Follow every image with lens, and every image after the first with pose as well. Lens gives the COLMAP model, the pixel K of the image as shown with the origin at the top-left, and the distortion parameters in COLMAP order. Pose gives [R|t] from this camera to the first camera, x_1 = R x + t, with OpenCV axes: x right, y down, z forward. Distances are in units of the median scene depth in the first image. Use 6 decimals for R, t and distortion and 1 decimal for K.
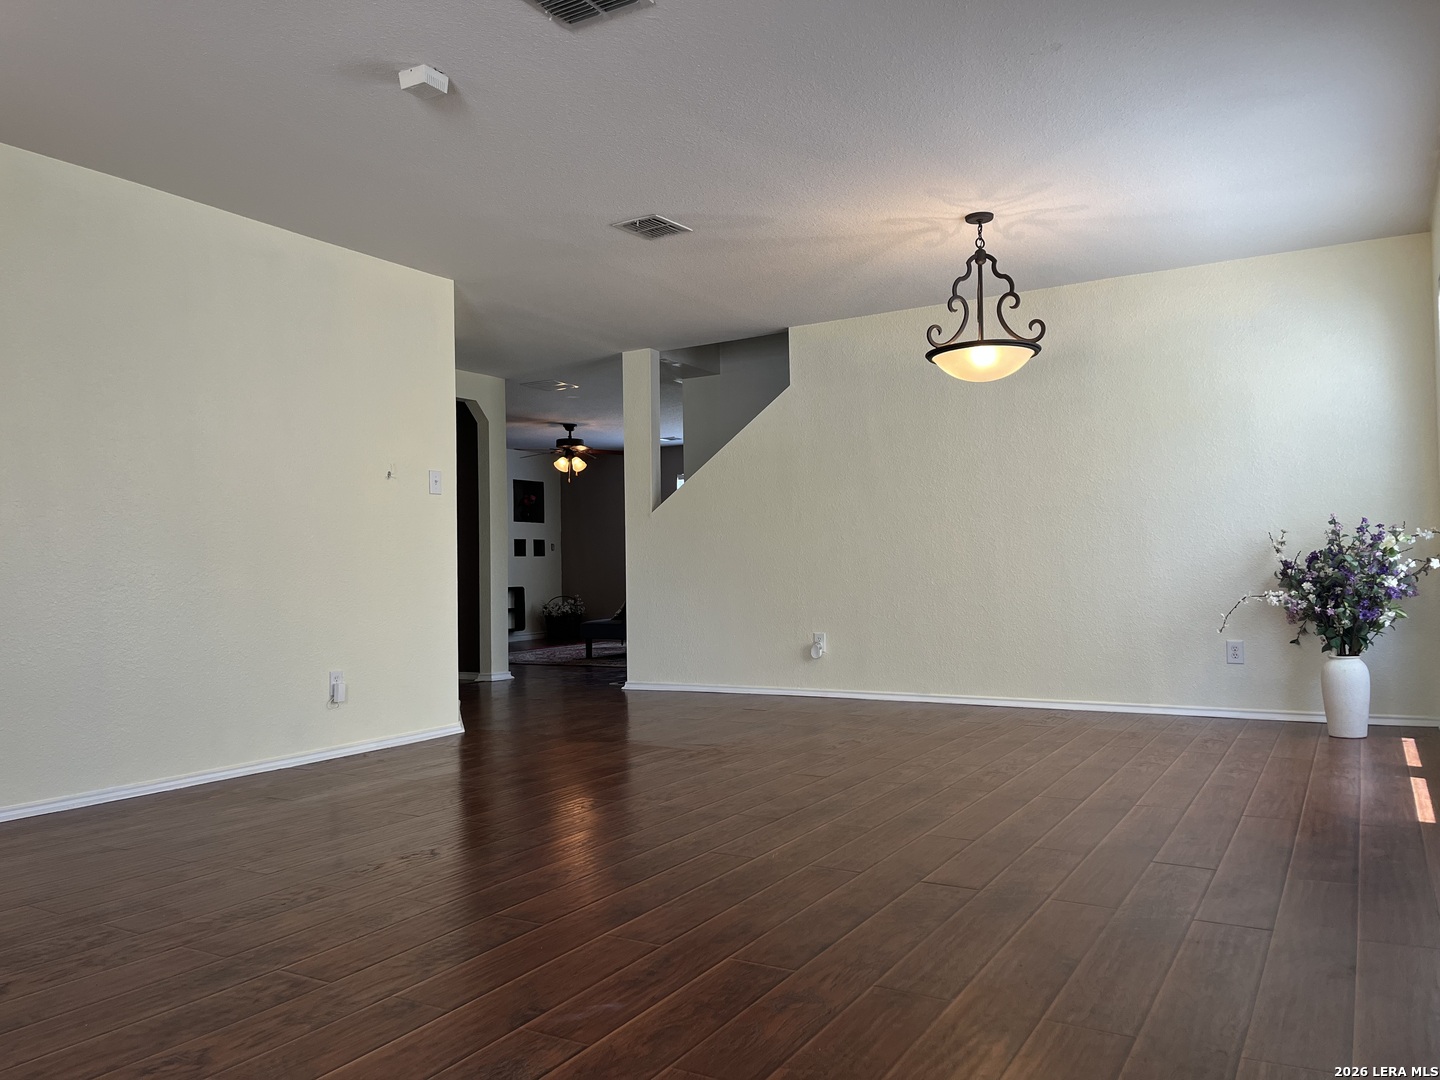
lens RADIAL K [[1086.6, 0, 728.2], [0, 1086.6, 545.4], [0, 0, 1]] dist [0.074205, -0.100556]
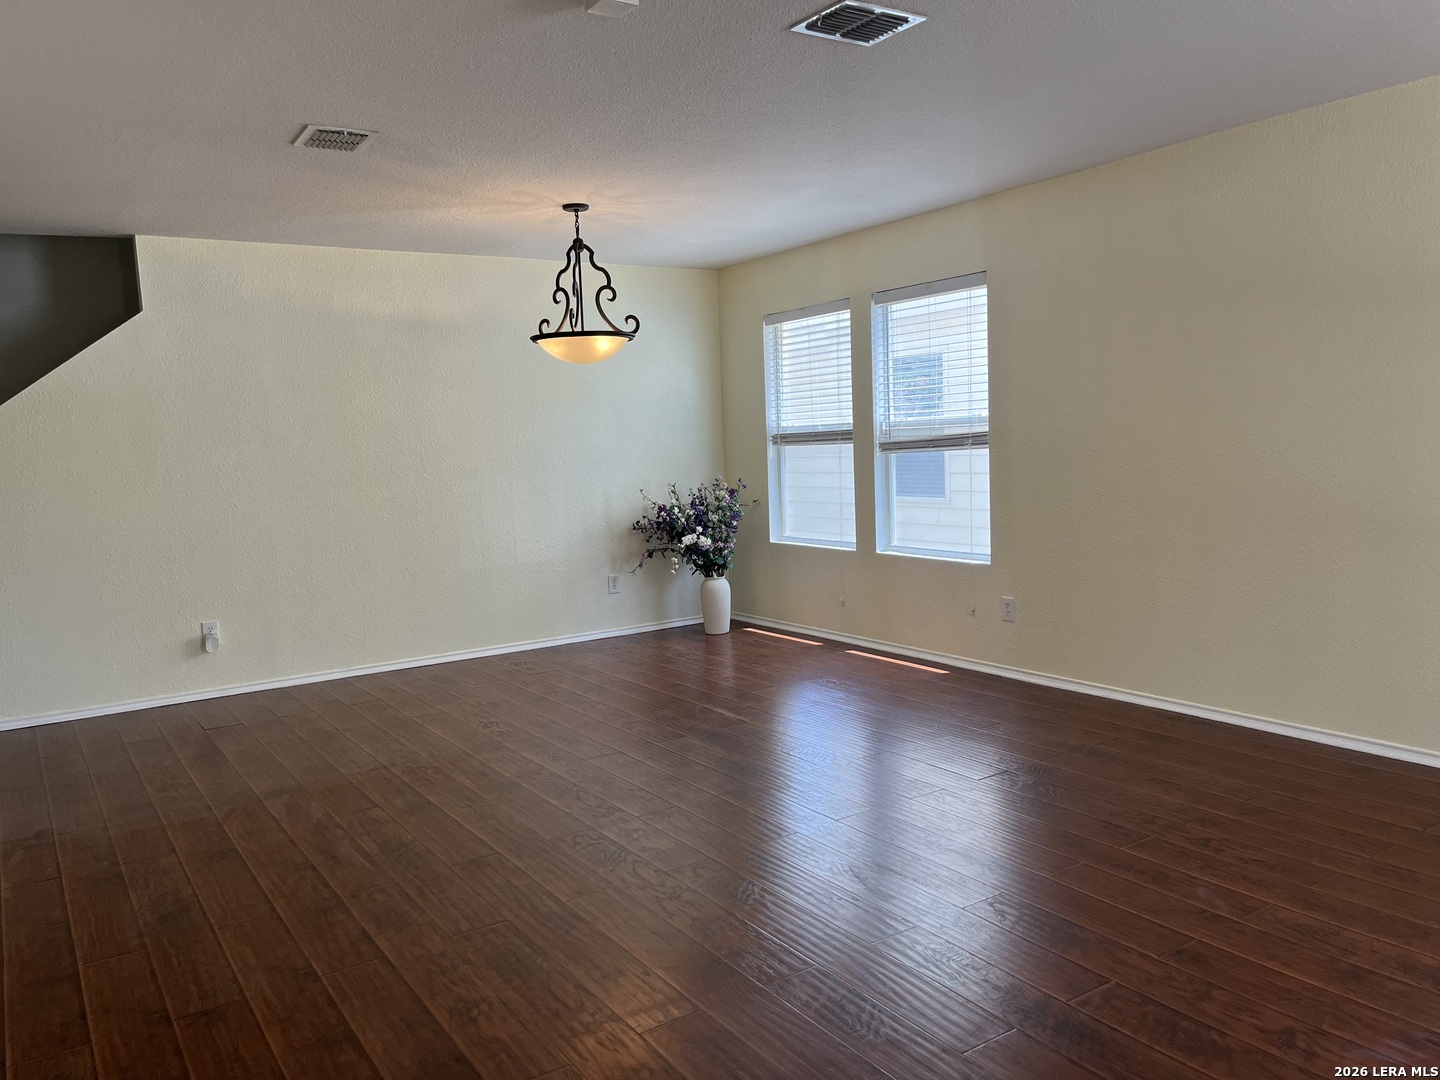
lens RADIAL K [[1086.6, 0, 728.2], [0, 1086.6, 545.4], [0, 0, 1]] dist [0.074205, -0.100556]
pose [[0.437409, -0.090385, 0.894709, -0.627164], [0.012053, 0.995436, 0.094668, -0.066552], [-0.899182, -0.030625, 0.436502, 0.365014]]
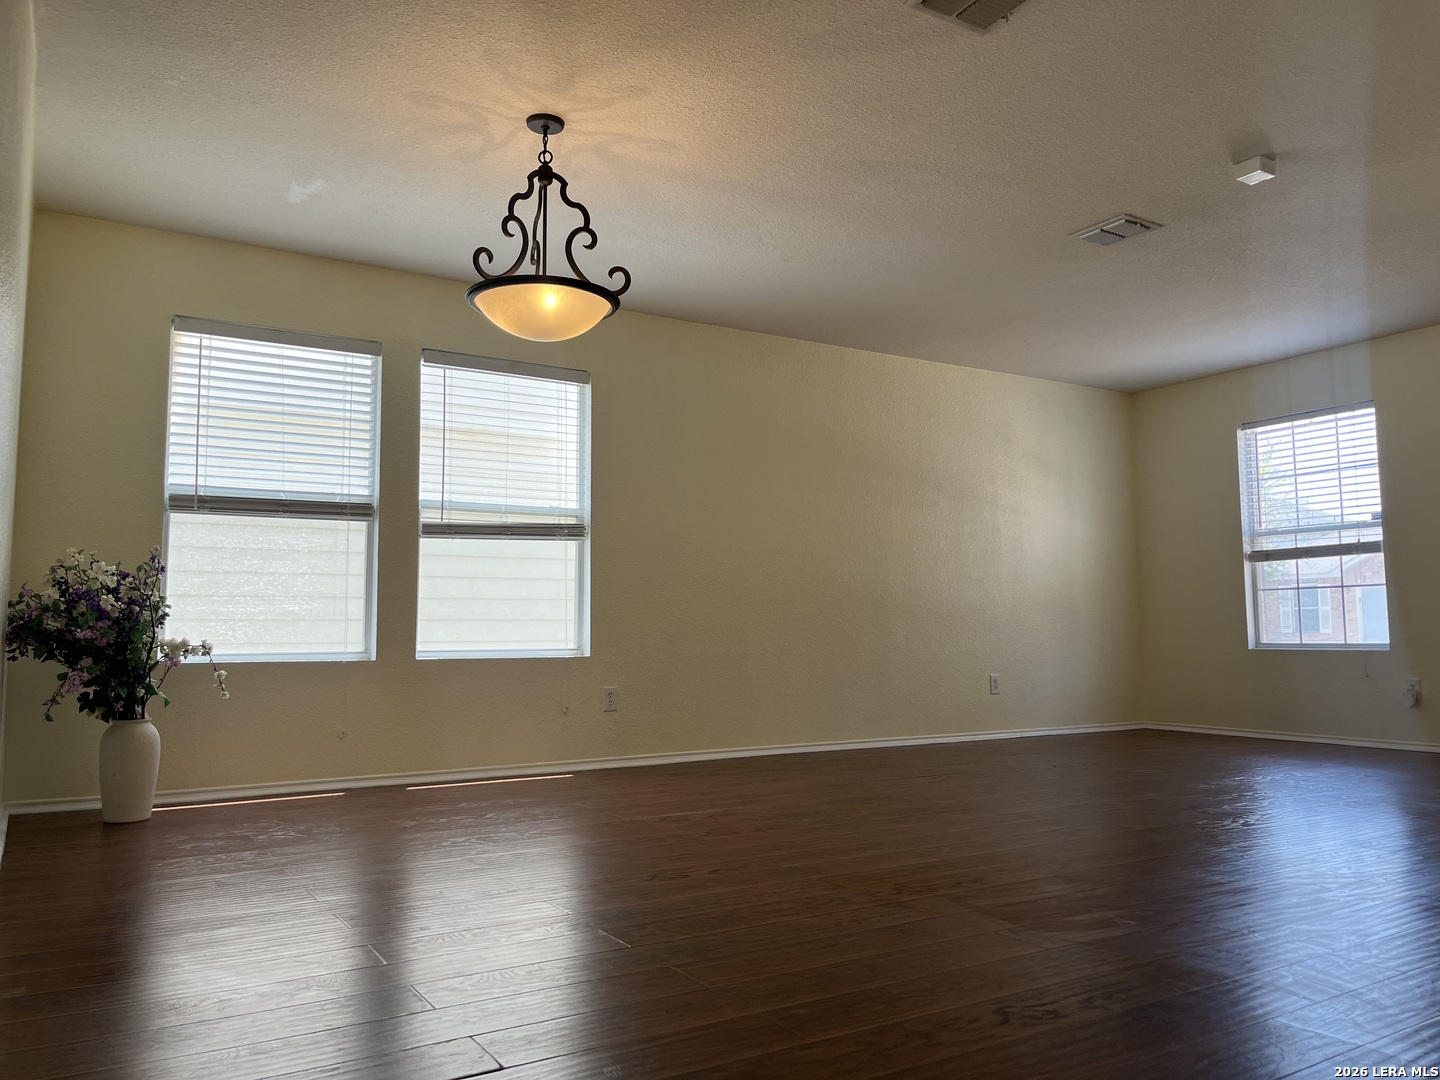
lens RADIAL K [[1086.6, 0, 728.2], [0, 1086.6, 545.4], [0, 0, 1]] dist [0.074205, -0.100556]
pose [[-0.869213, 0.062430, 0.490481, -0.213008], [0.005604, 0.993177, -0.116484, 0.070253], [-0.494406, -0.098501, -0.863632, 1.435427]]
